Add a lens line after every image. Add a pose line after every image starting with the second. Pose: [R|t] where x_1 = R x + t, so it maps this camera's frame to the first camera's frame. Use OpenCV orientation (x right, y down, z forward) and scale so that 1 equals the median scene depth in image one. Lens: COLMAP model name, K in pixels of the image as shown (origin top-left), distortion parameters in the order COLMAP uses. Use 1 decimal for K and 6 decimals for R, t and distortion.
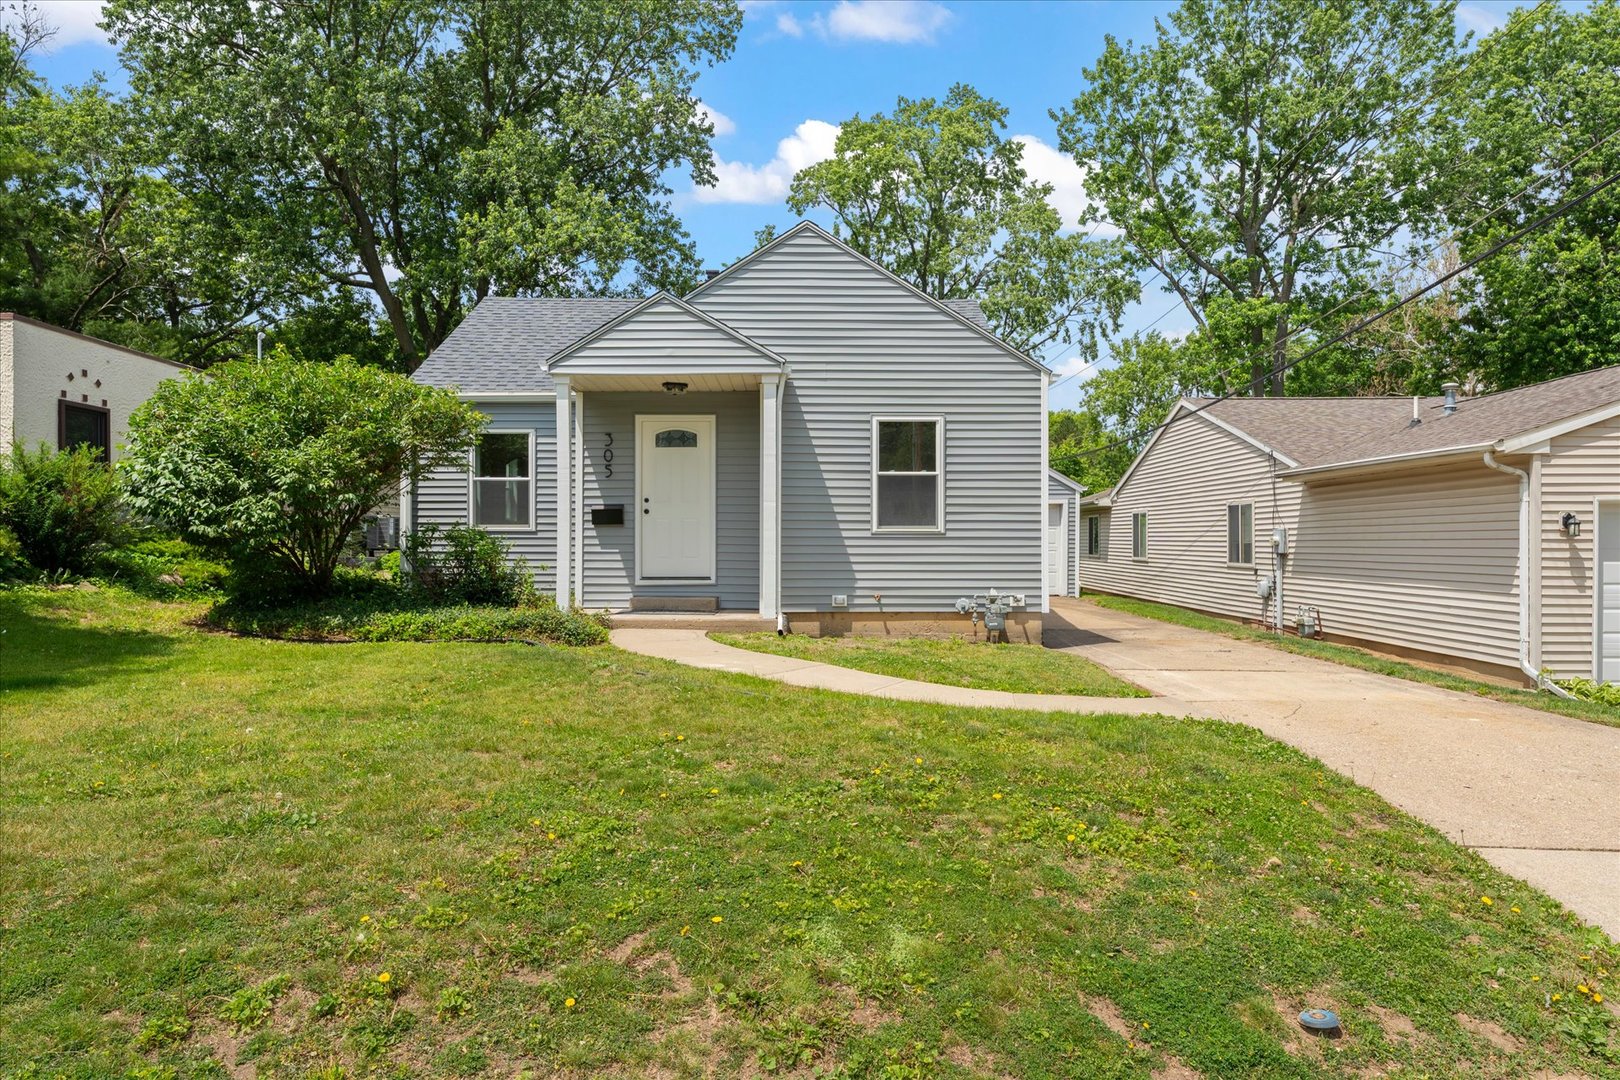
lens RADIAL K [[1015.6, 0, 810.0], [0, 1015.6, 540.0], [0, 0, 1]] dist [0.000303, 0.001817]
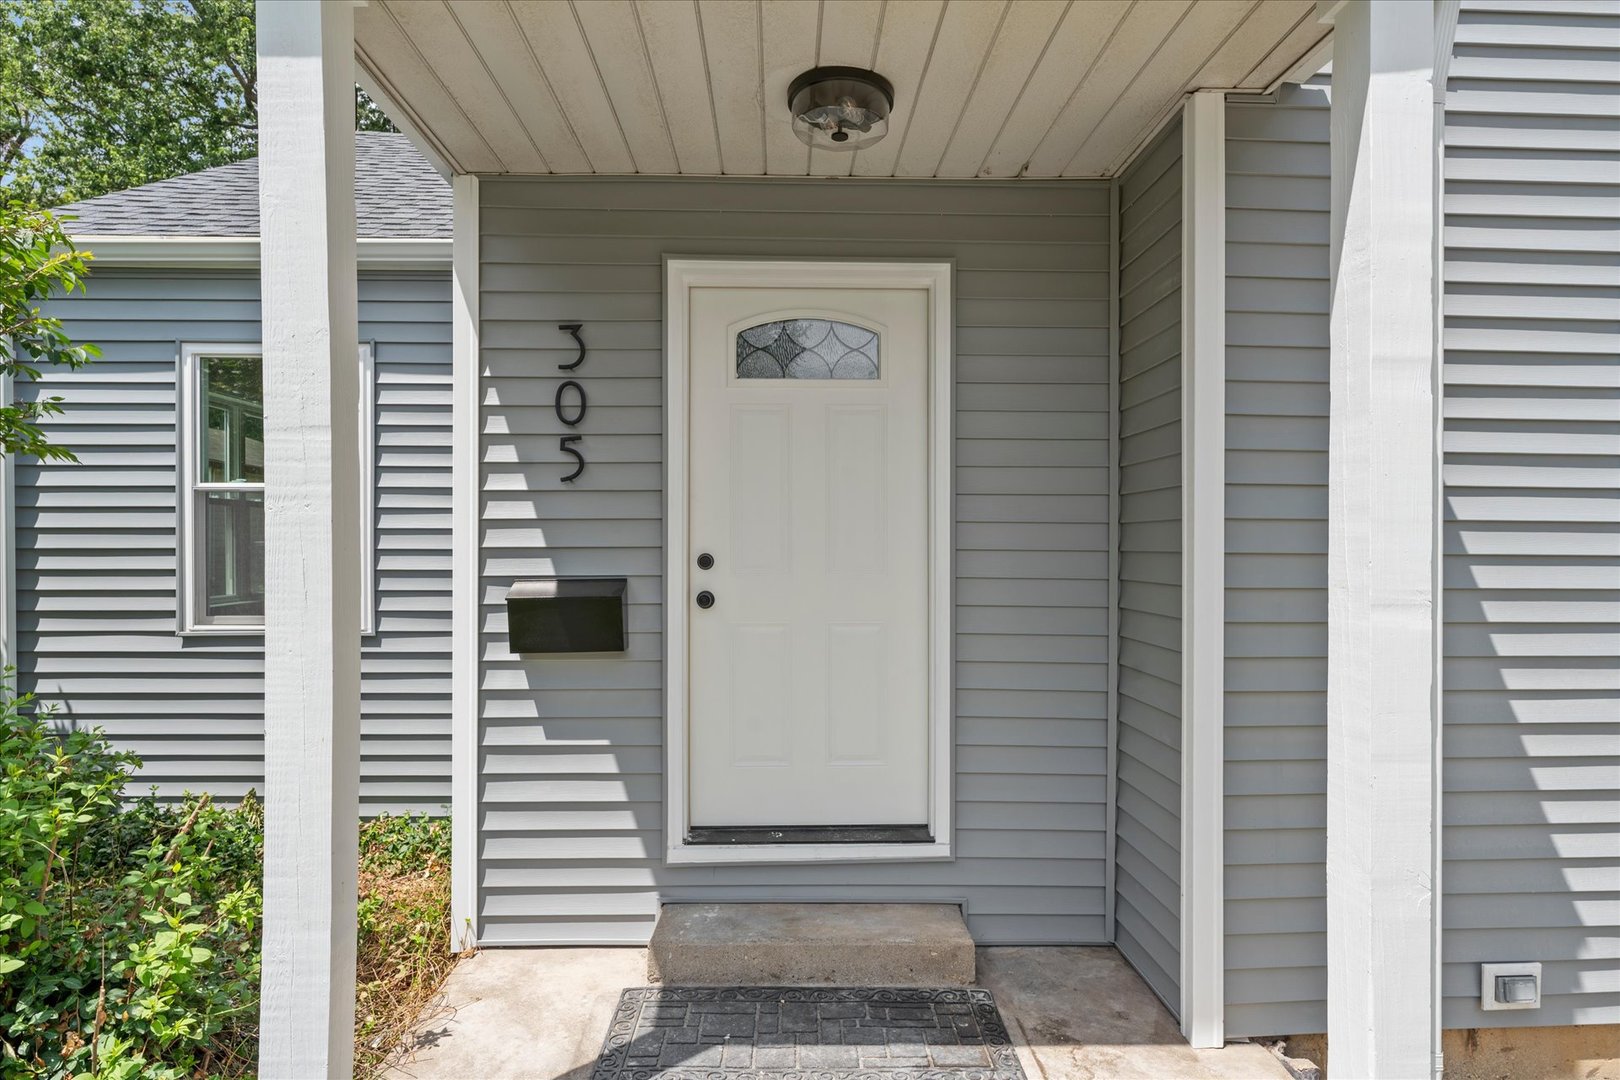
lens RADIAL K [[882.0, 0, 810.0], [0, 882.0, 540.0], [0, 0, 1]] dist [-0.000995, -0.000008]
pose [[0.999702, -0.001453, 0.024371, -0.144161], [0.001415, 0.999998, 0.001597, -0.047592], [-0.024373, -0.001562, 0.999702, 0.785379]]
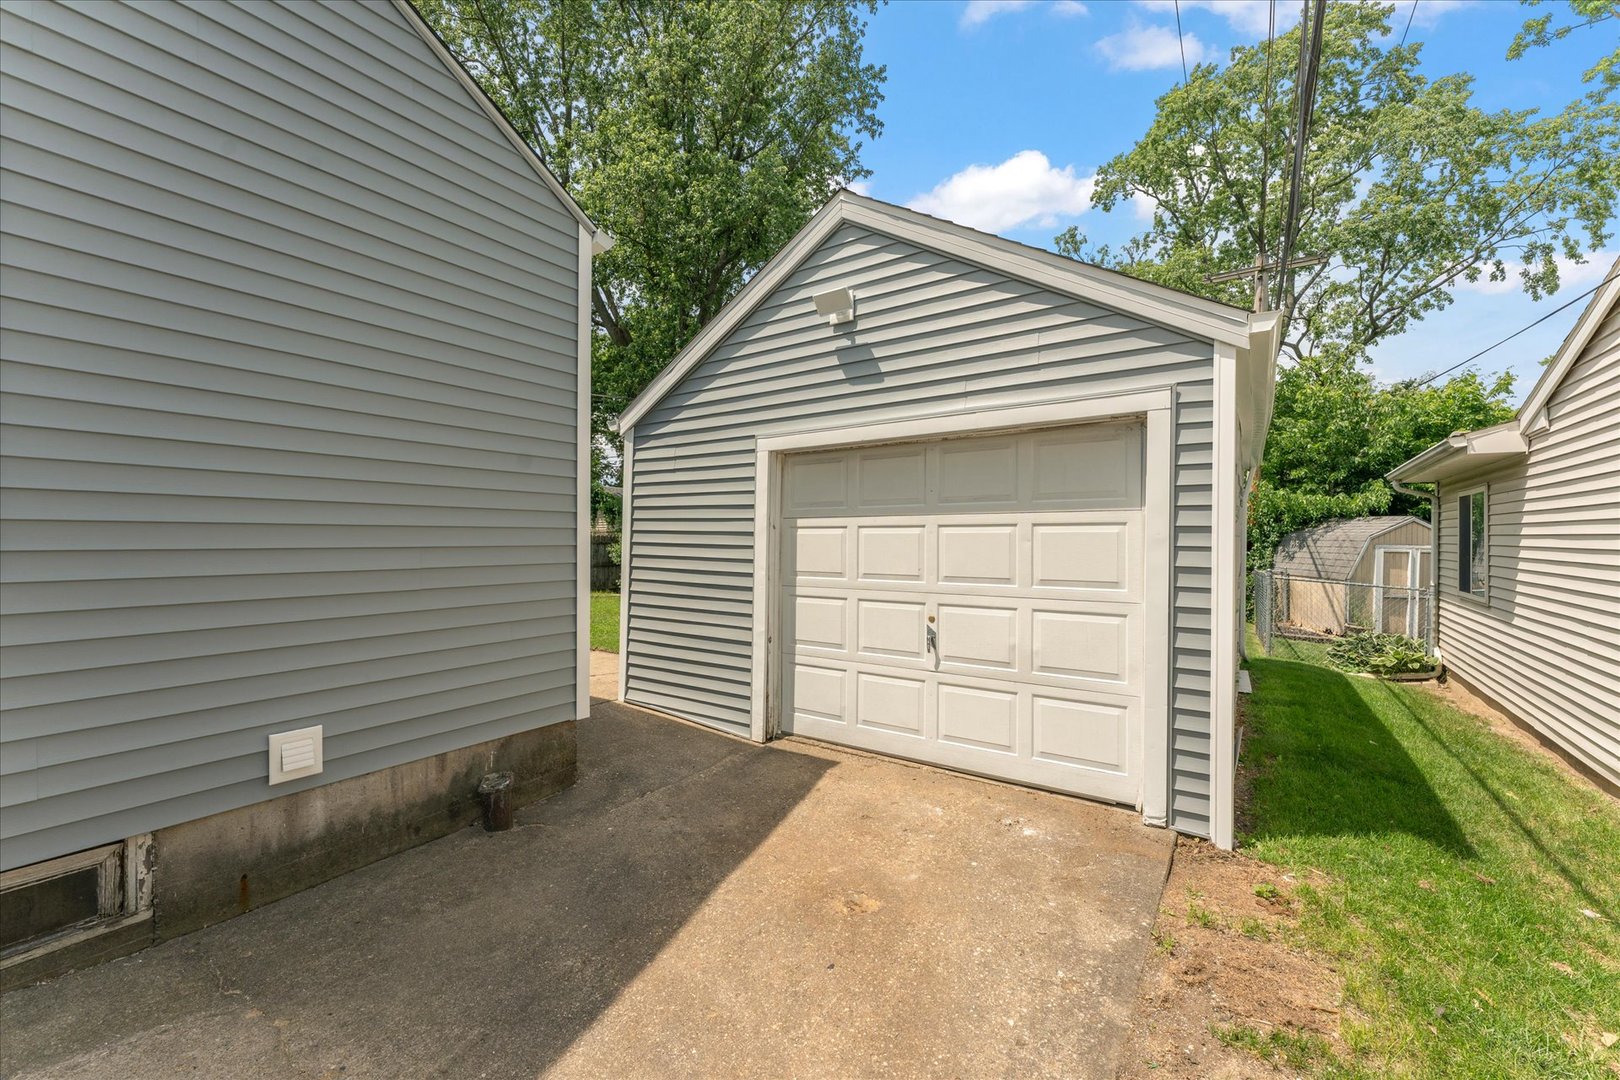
lens RADIAL K [[641.8, 0, 810.0], [0, 641.8, 540.0], [0, 0, 1]] dist [-0.001463, -0.000153]
pose [[0.823131, 0.000216, -0.567852, 0.493948], [0.000313, 1.000000, 0.000835, -0.013499], [0.567852, -0.000865, 0.823130, 1.545906]]
